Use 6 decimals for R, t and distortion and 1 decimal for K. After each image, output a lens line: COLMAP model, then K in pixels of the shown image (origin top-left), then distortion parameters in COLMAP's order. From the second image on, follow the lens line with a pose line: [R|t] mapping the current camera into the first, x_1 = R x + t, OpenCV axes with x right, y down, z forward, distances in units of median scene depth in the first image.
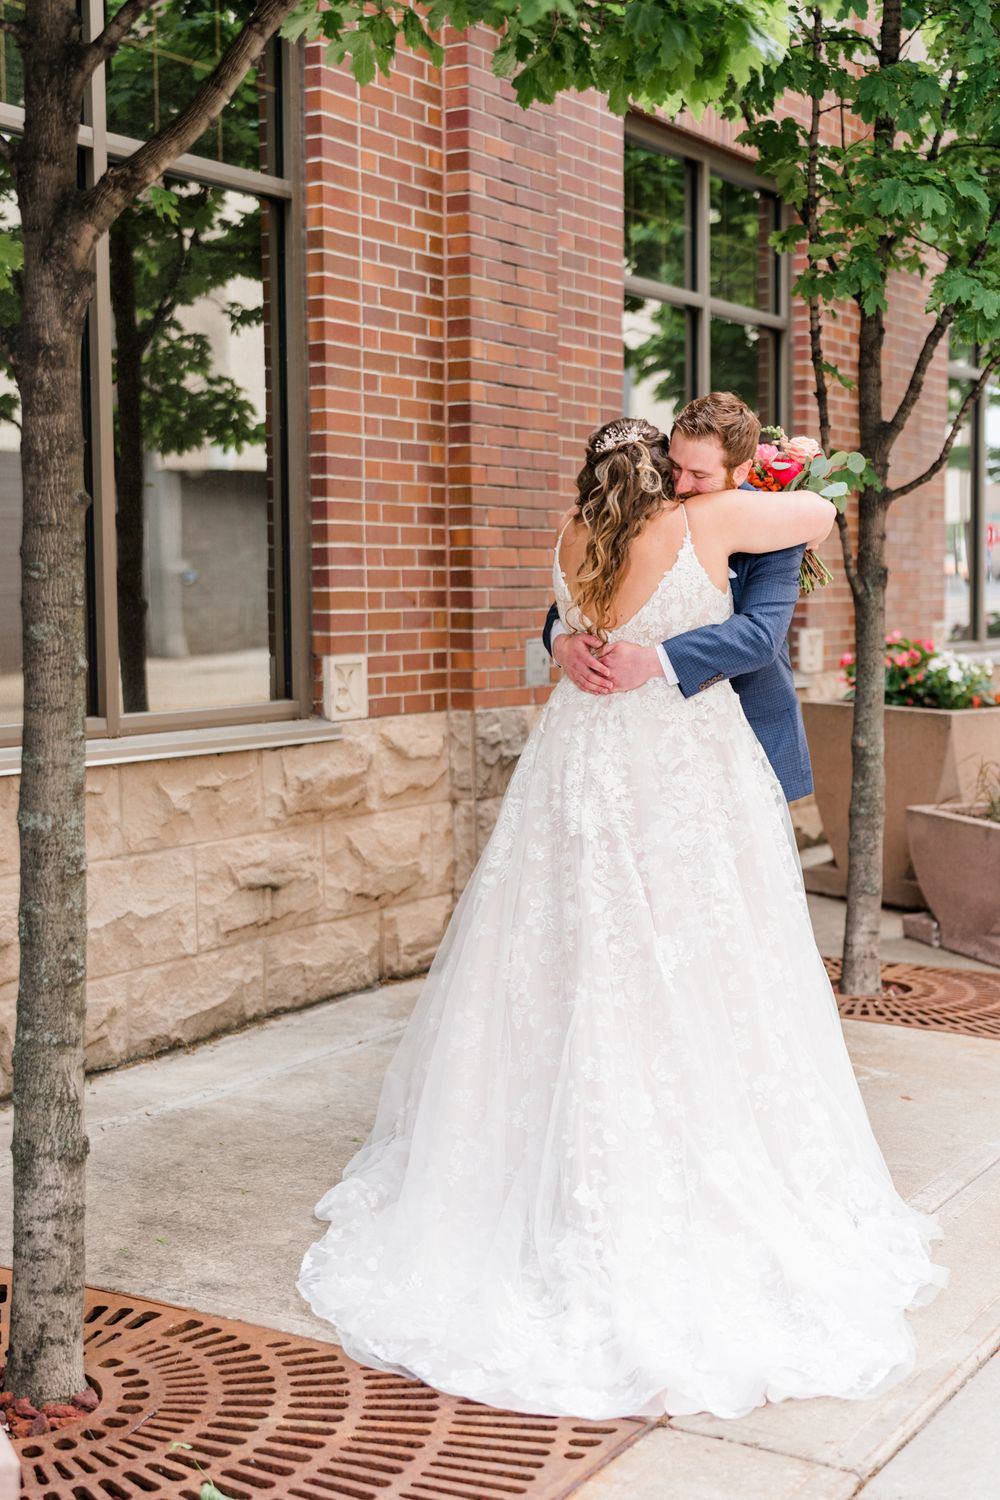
lens RADIAL K [[2066.0, 0, 504.9], [0, 2066.0, 748.8], [0, 0, 1]] dist [0.004735, -0.020178]
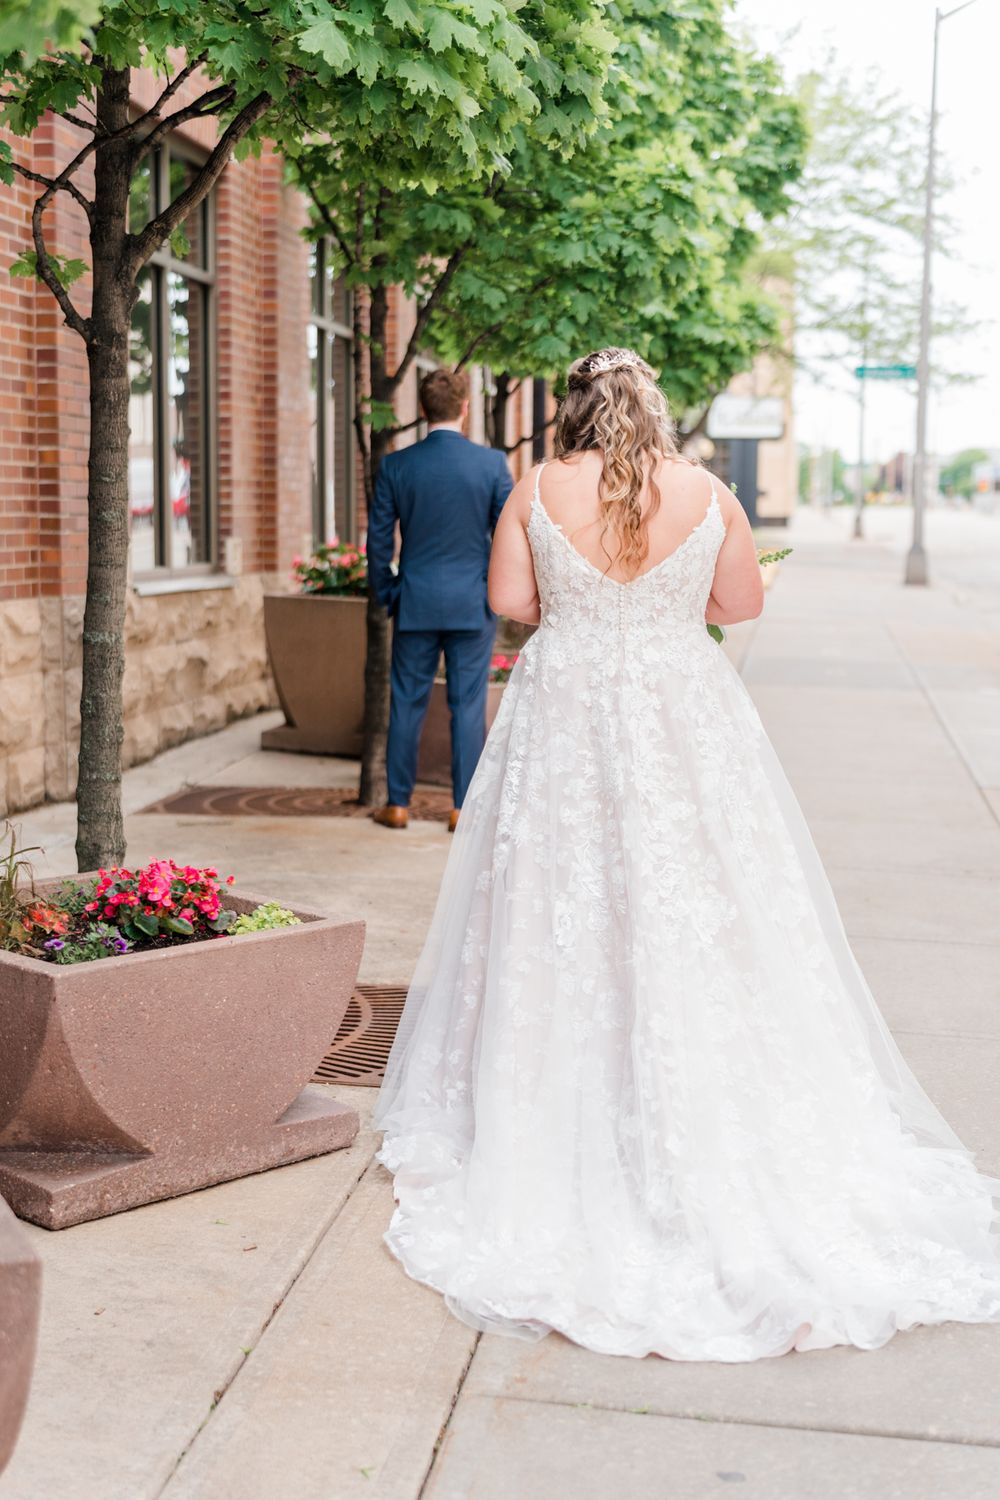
lens RADIAL K [[2066.0, 0, 504.9], [0, 2066.0, 748.8], [0, 0, 1]] dist [0.004735, -0.020178]
pose [[0.926773, -0.031397, 0.374307, -0.250132], [0.017527, 0.999030, 0.040403, 0.028763], [-0.375212, -0.030884, 0.926424, -0.266070]]
